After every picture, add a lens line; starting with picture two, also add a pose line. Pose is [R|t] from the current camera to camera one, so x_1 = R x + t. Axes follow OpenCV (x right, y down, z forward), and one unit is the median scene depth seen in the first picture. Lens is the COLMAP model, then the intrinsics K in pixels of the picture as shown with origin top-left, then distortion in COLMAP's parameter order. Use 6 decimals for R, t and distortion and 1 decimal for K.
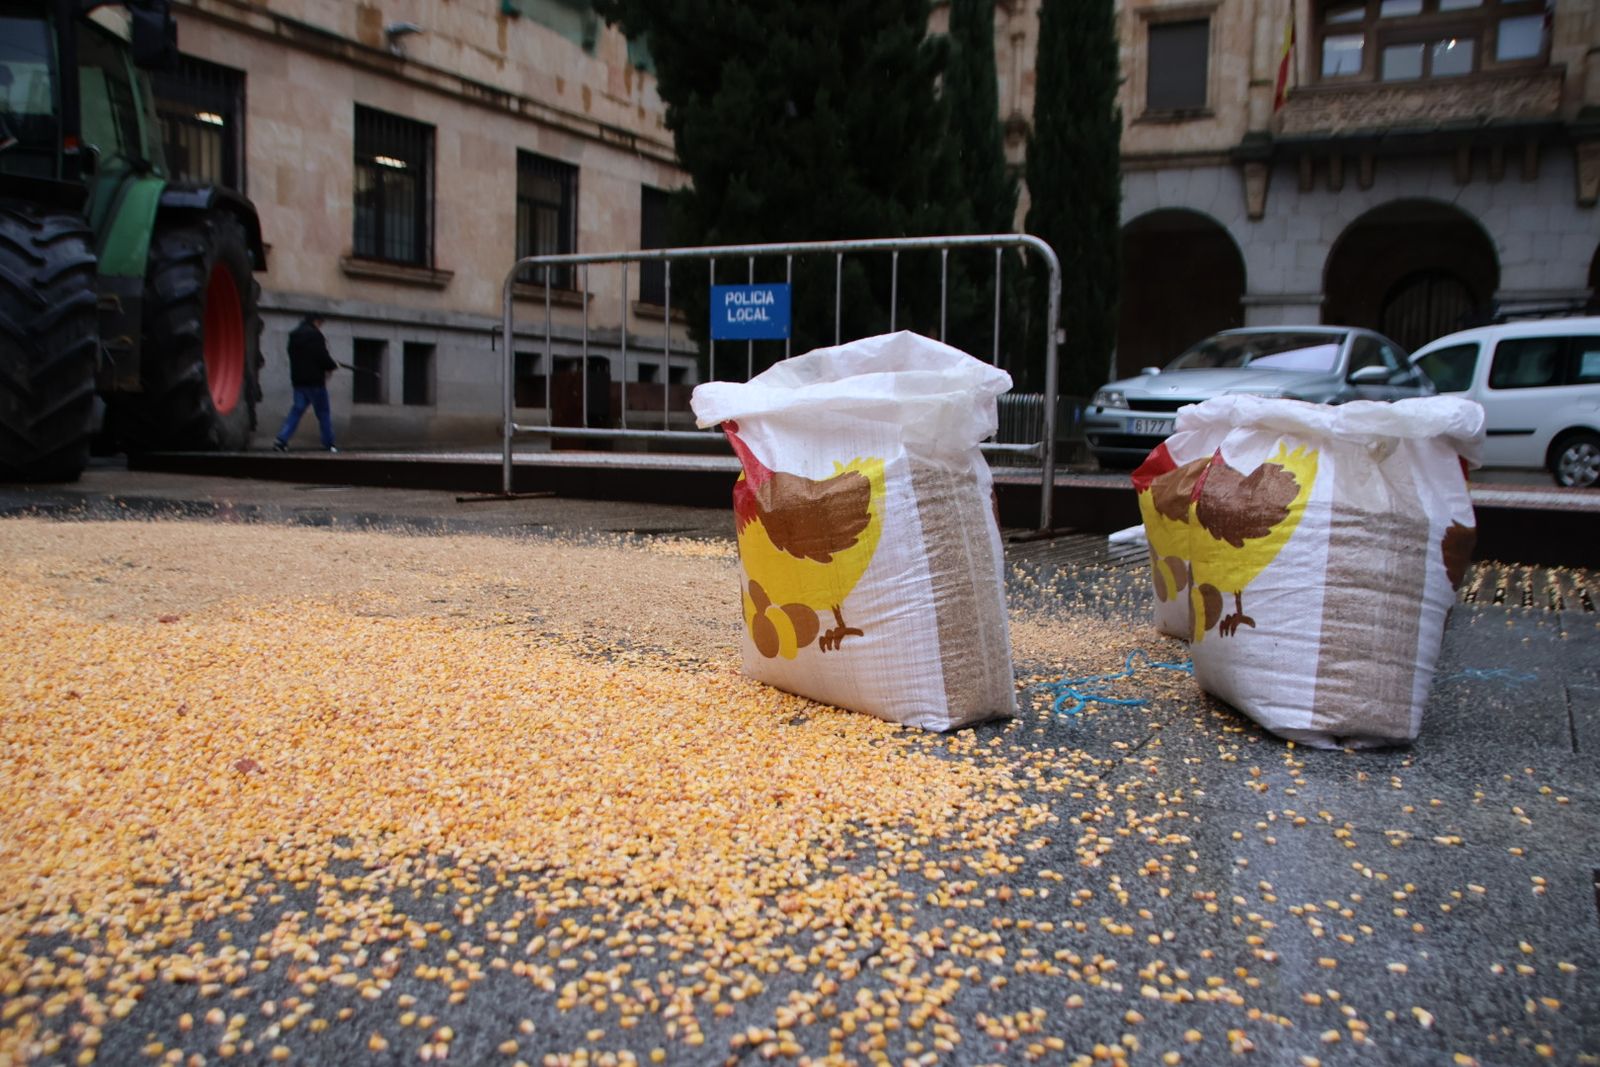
lens RADIAL K [[1354.3, 0, 798.3], [0, 1354.3, 570.4], [0, 0, 1]] dist [-0.154947, 0.179941]
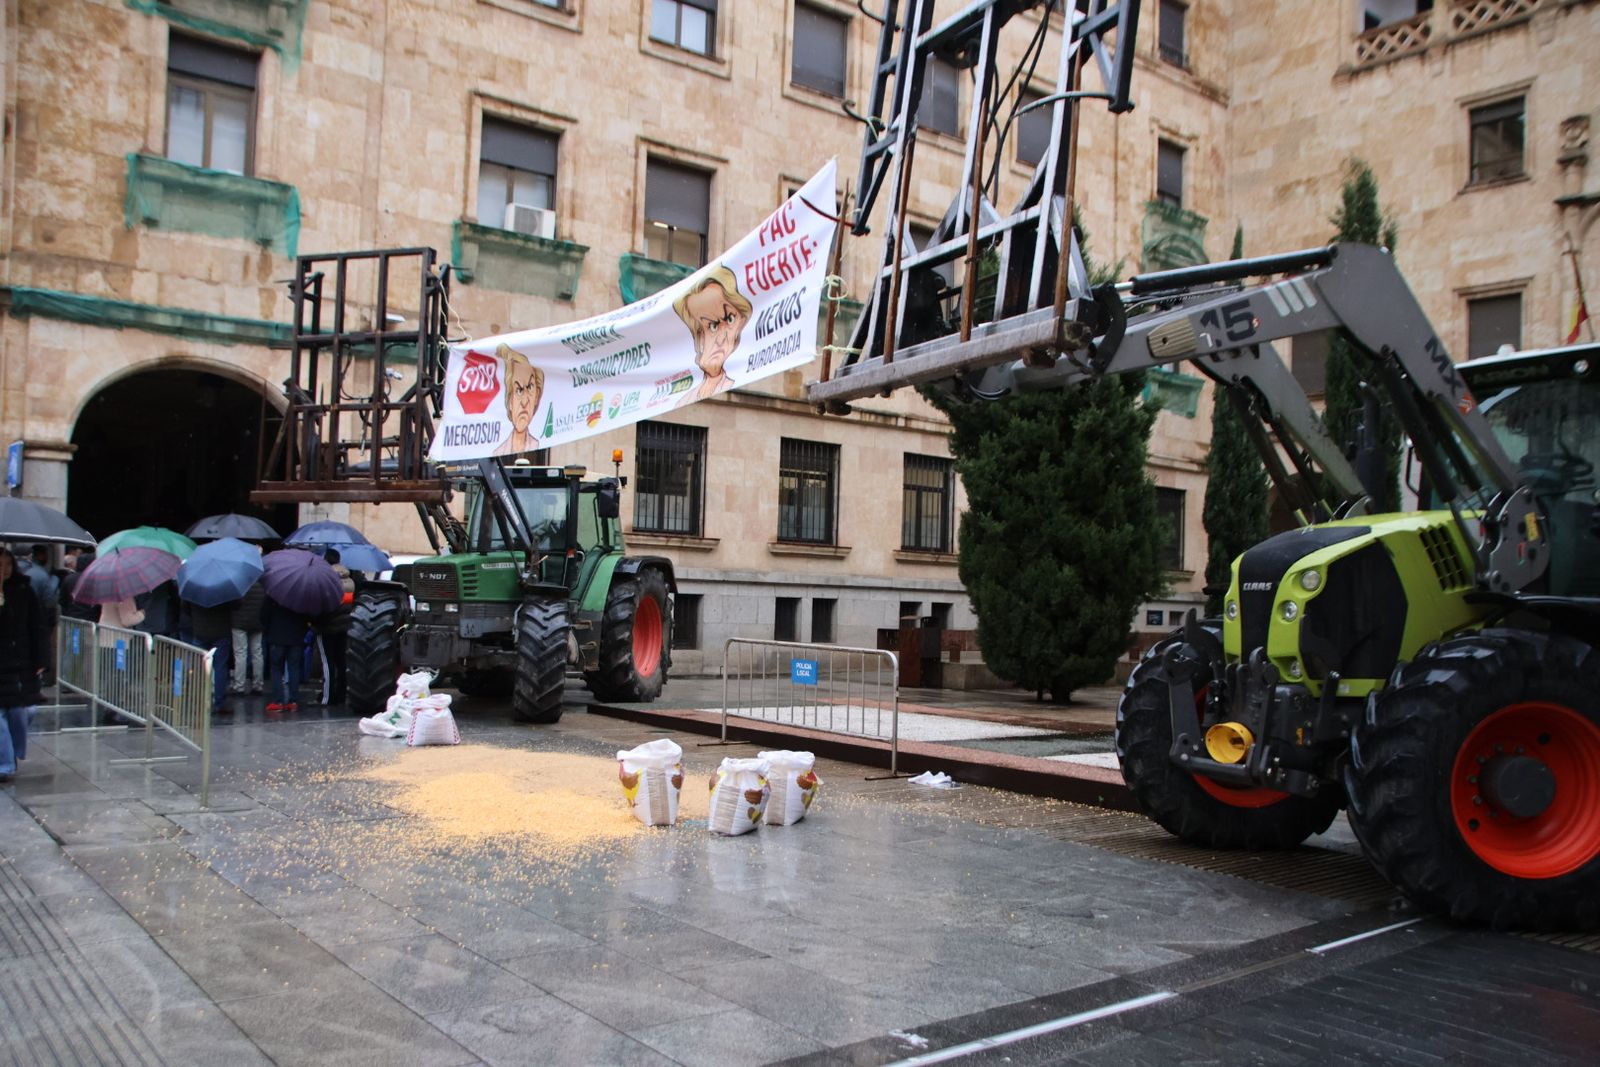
lens RADIAL K [[1354.3, 0, 798.3], [0, 1354.3, 570.4], [0, 0, 1]] dist [-0.154947, 0.179941]
pose [[0.924945, -0.002211, -0.380094, 0.233777], [-0.048678, 0.991060, -0.124221, -0.020914], [0.376970, 0.133400, 0.916569, -0.324127]]
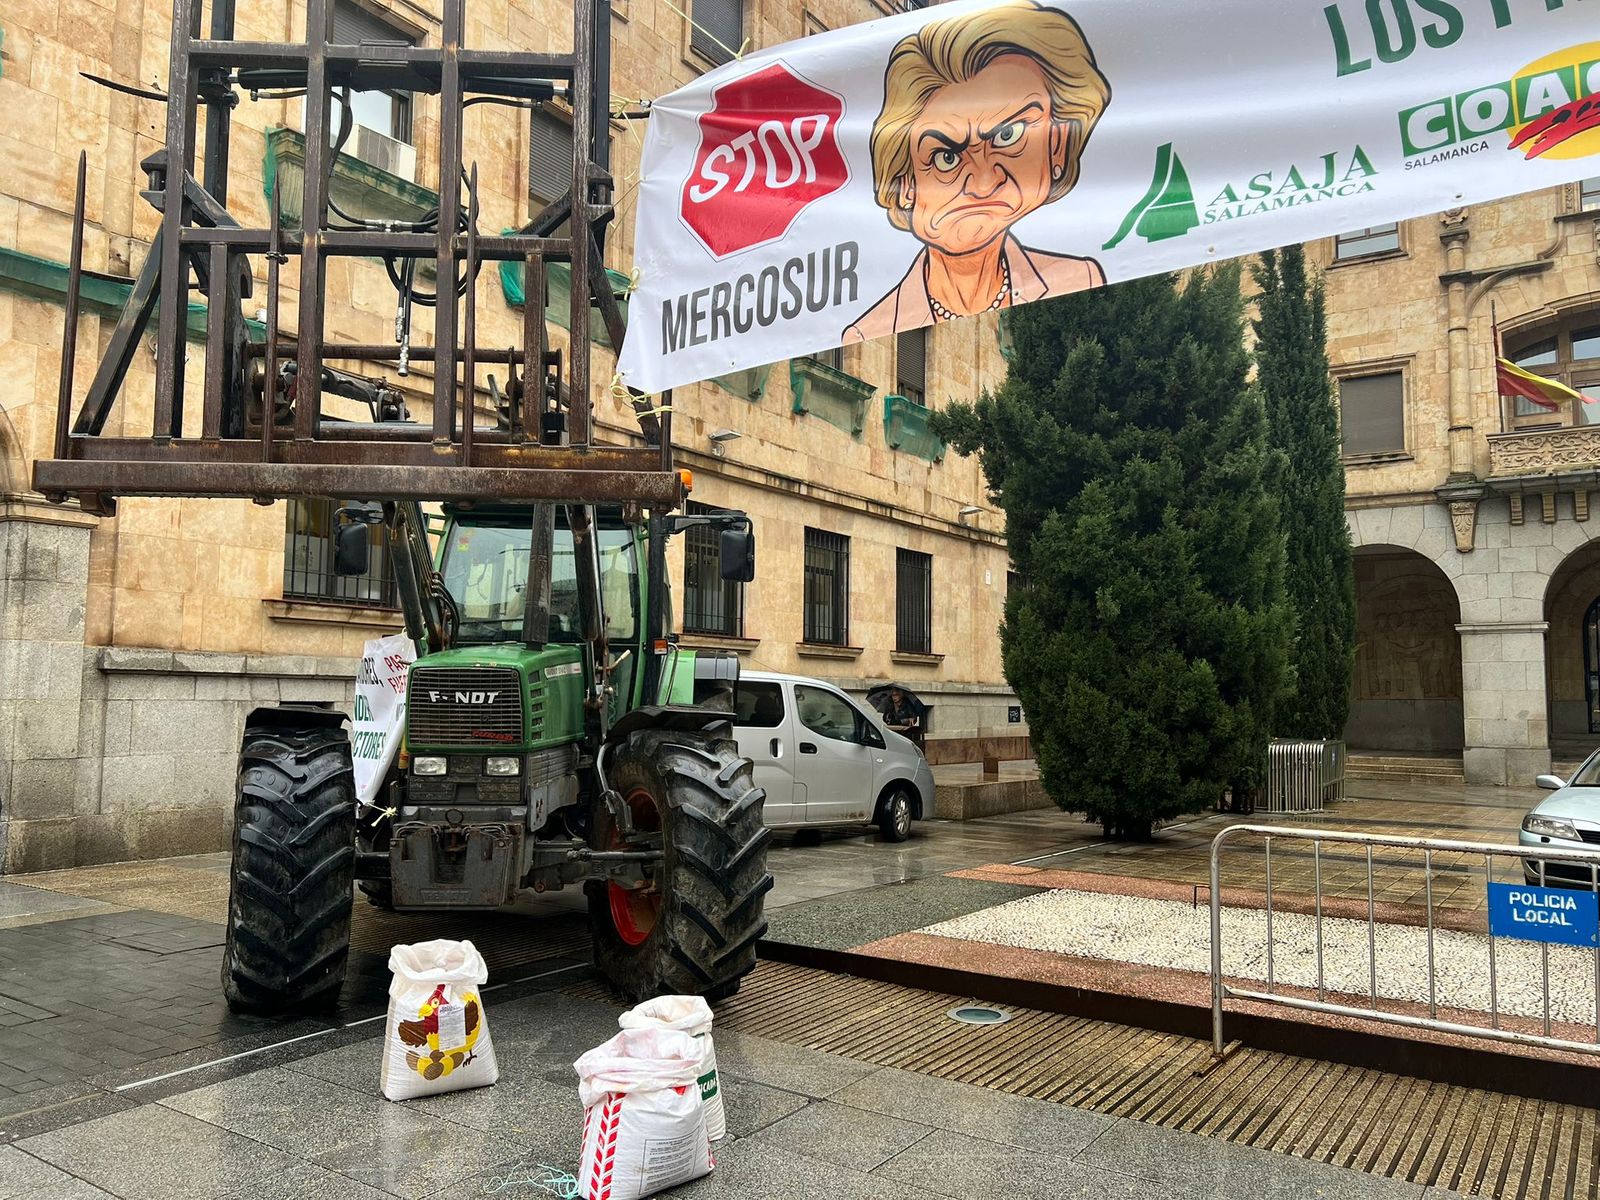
lens RADIAL K [[1204.1, 0, 792.0], [0, 1204.1, 598.5], [0, 0, 1]] dist [0.064353, -0.082520]
pose [[0.994945, -0.023638, -0.097597, -0.133322], [0.004831, 0.982041, -0.188607, -0.067863], [0.100303, 0.187182, 0.977191, 0.002669]]
